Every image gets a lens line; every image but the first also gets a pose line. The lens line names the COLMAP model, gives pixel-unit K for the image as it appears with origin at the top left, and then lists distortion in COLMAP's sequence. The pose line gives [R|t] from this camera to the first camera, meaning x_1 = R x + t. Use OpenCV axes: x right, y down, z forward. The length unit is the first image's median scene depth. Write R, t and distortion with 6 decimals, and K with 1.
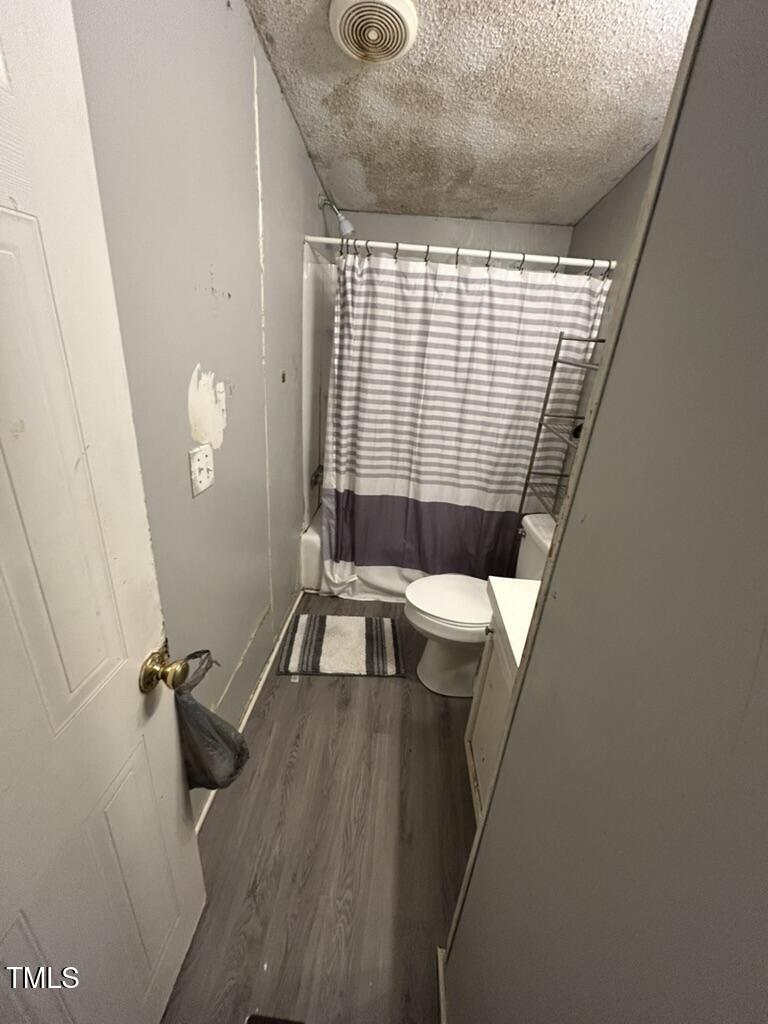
lens RADIAL K [[411.0, 0, 385.4], [0, 411.0, 513.8], [0, 0, 1]] dist [-0.000382, 0.000771]
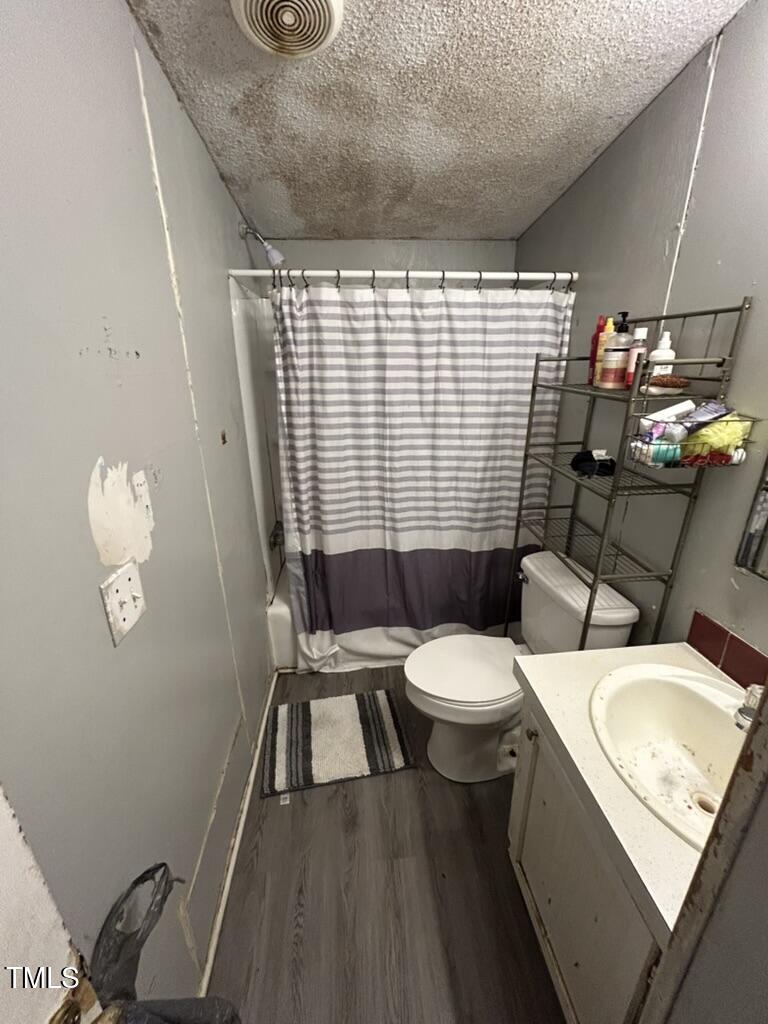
lens RADIAL K [[411.0, 0, 384.4], [0, 411.0, 513.9], [0, 0, 1]] dist [-0.000382, 0.000771]
pose [[0.984819, -0.135307, 0.108734, -0.038597], [0.140133, 0.989403, -0.038006, -0.097739], [-0.102440, 0.052666, 0.993344, 0.147245]]
